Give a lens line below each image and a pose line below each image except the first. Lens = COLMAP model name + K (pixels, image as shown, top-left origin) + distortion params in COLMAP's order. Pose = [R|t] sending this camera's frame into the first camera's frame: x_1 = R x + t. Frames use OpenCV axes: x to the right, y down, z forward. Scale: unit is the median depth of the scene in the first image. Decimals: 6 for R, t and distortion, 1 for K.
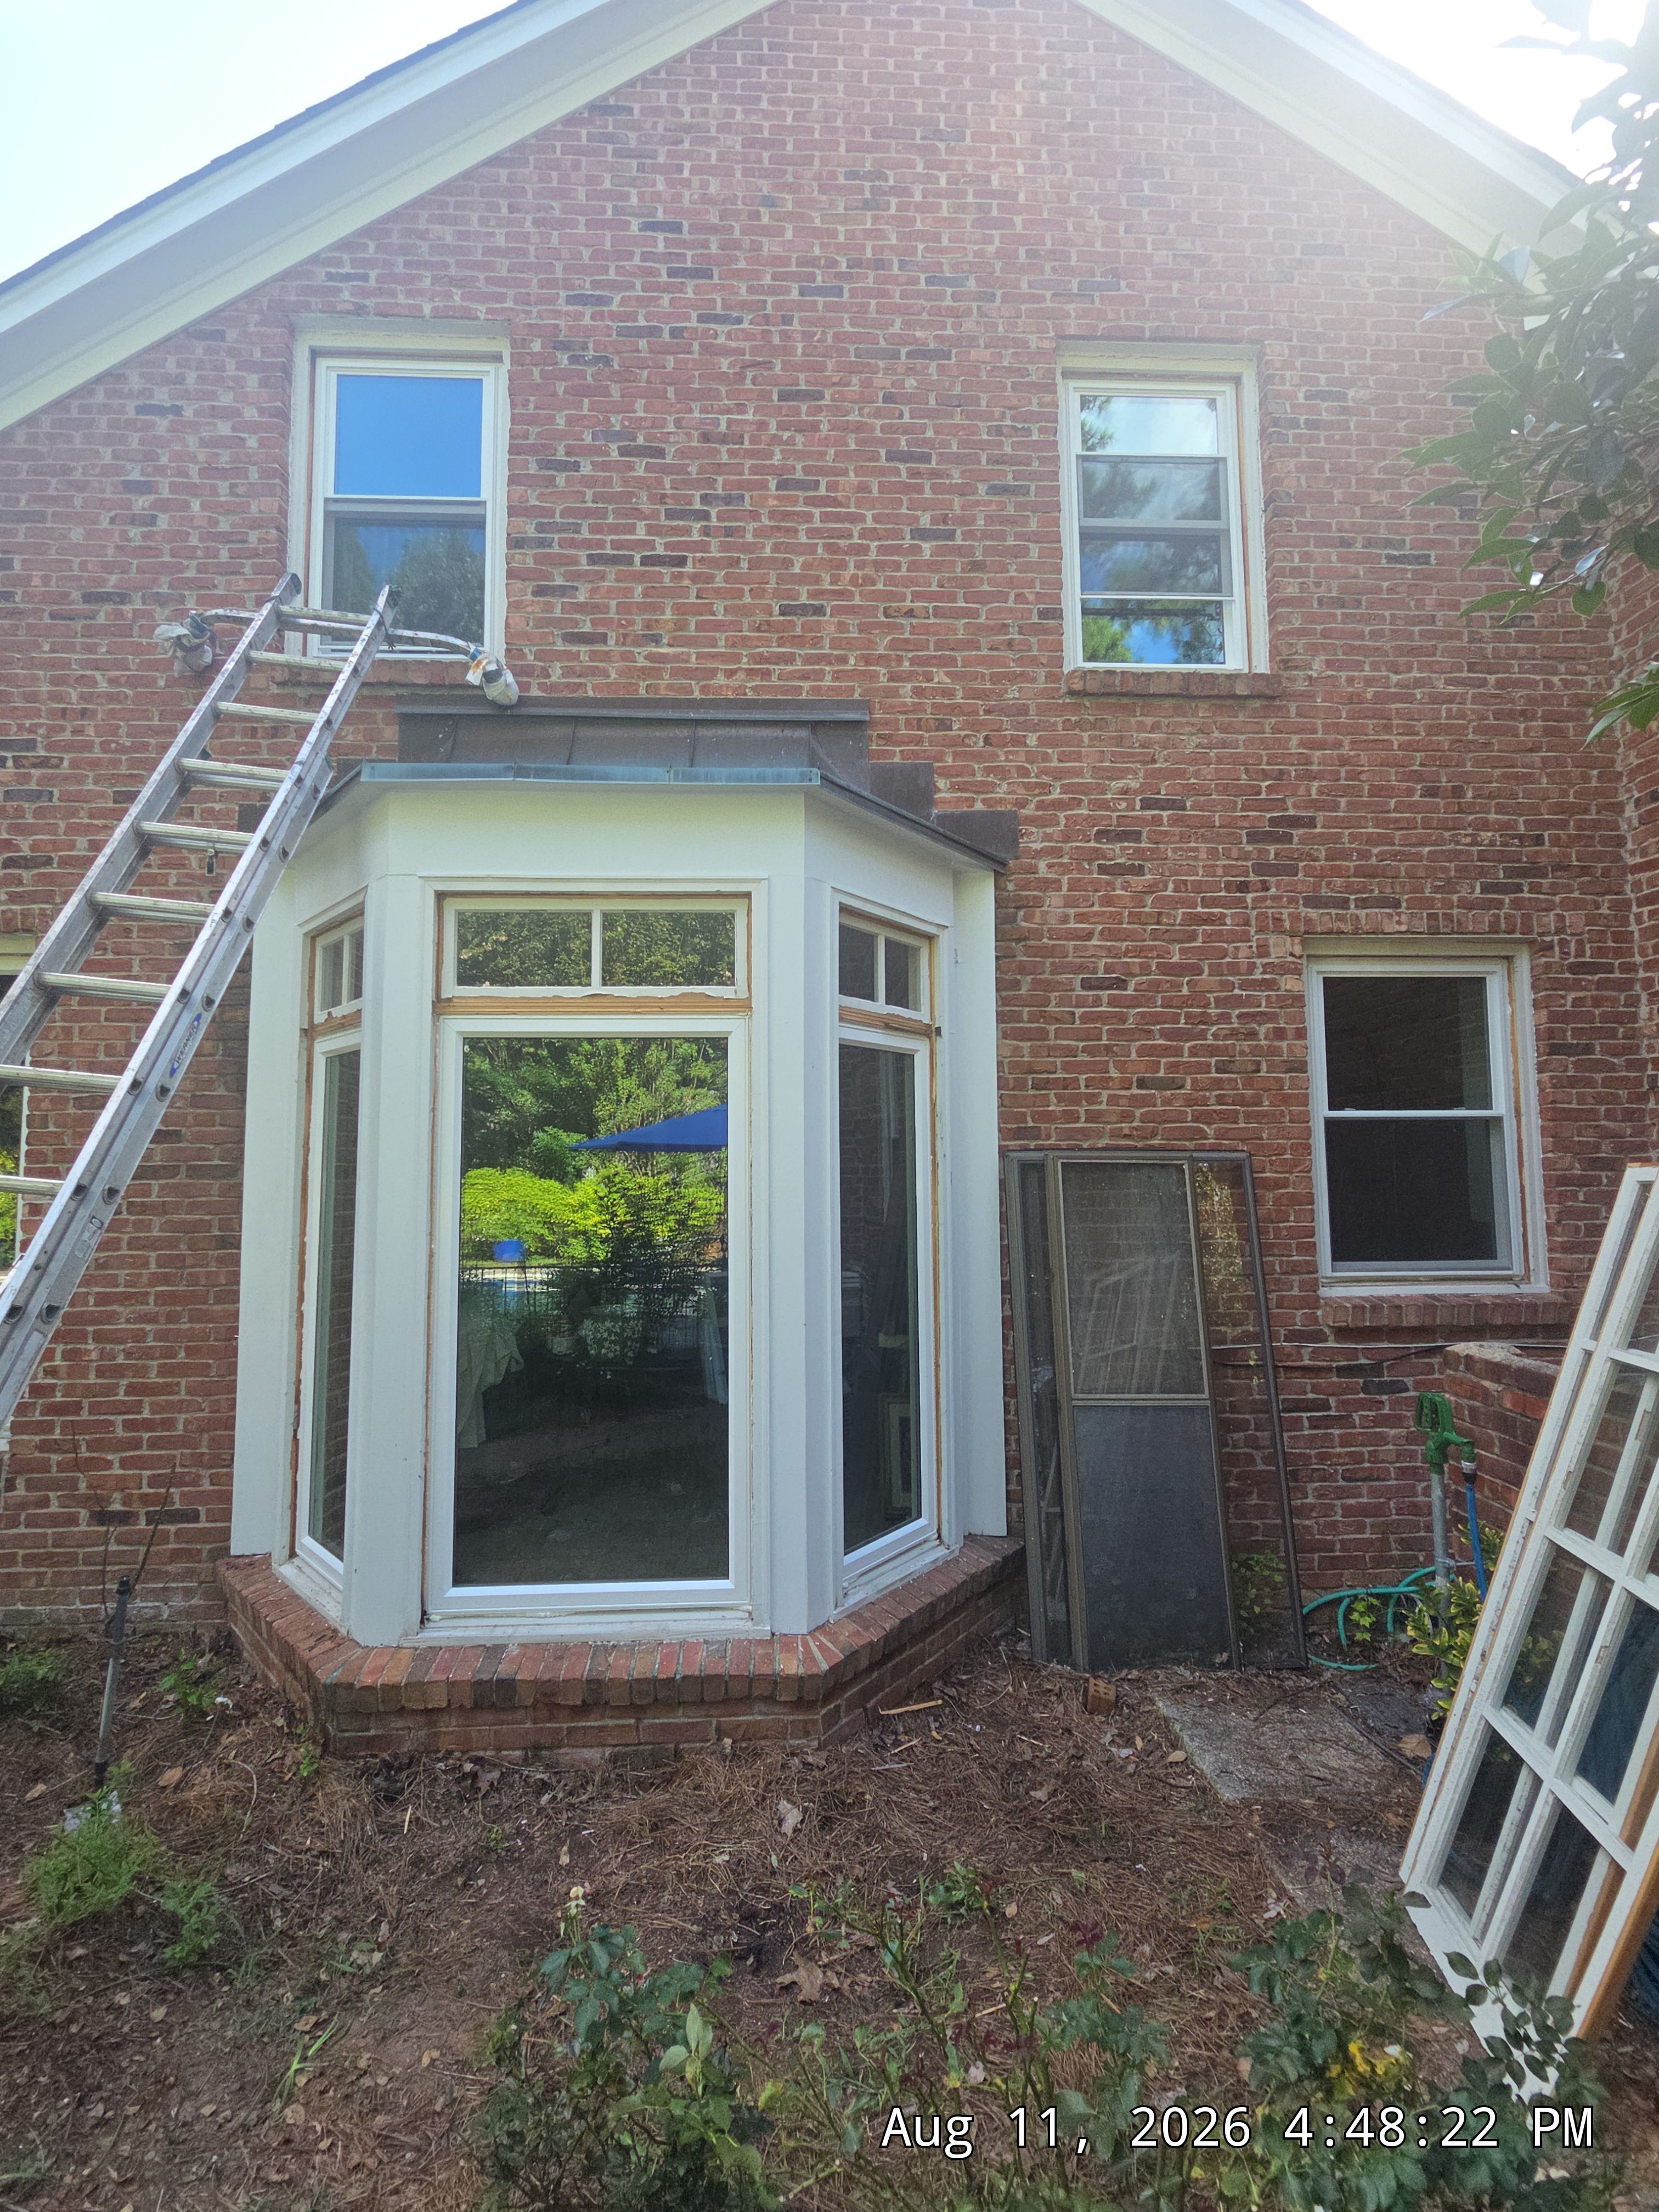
lens RADIAL K [[951.6, 0, 781.8], [0, 951.6, 1101.8], [0, 0, 1]] dist [0.008467, -0.004253]
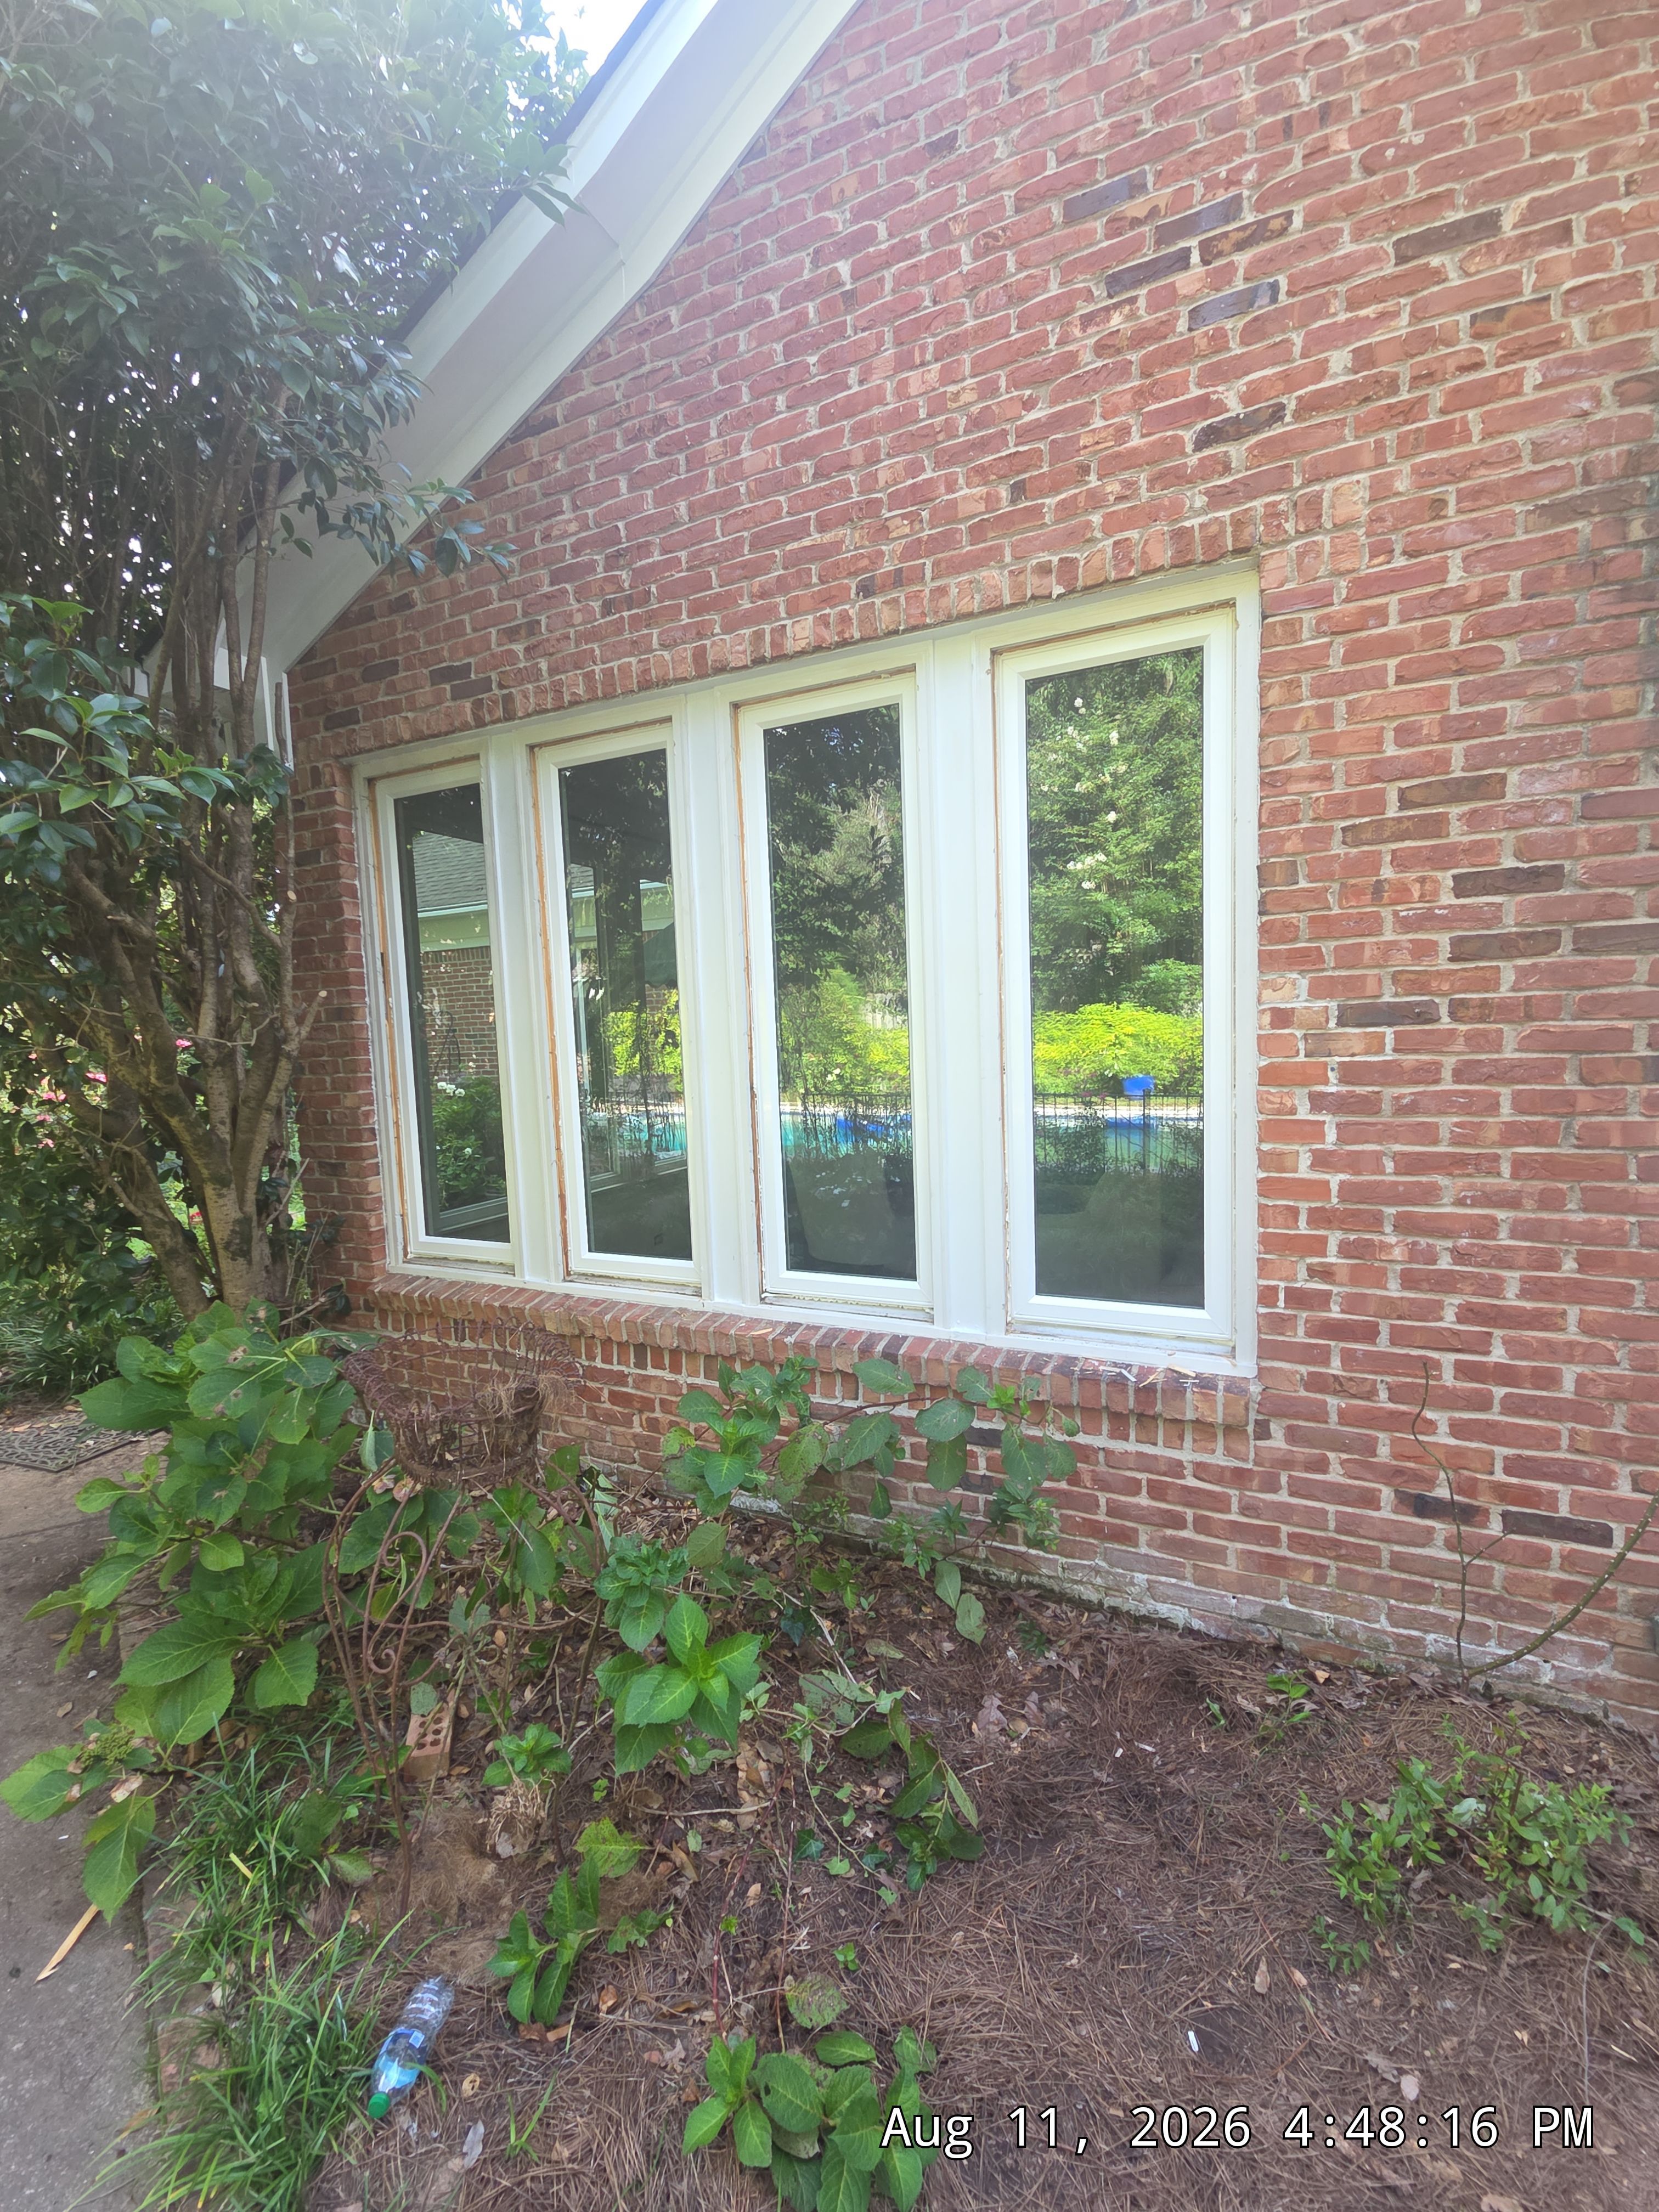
lens RADIAL K [[951.6, 0, 817.8], [0, 951.6, 1112.1], [0, 0, 1]] dist [0.008467, -0.004253]
pose [[0.877916, 0.019503, -0.478417, -0.710100], [0.063443, 0.985622, 0.156602, 0.053943], [0.474593, -0.167836, 0.864056, 0.292483]]
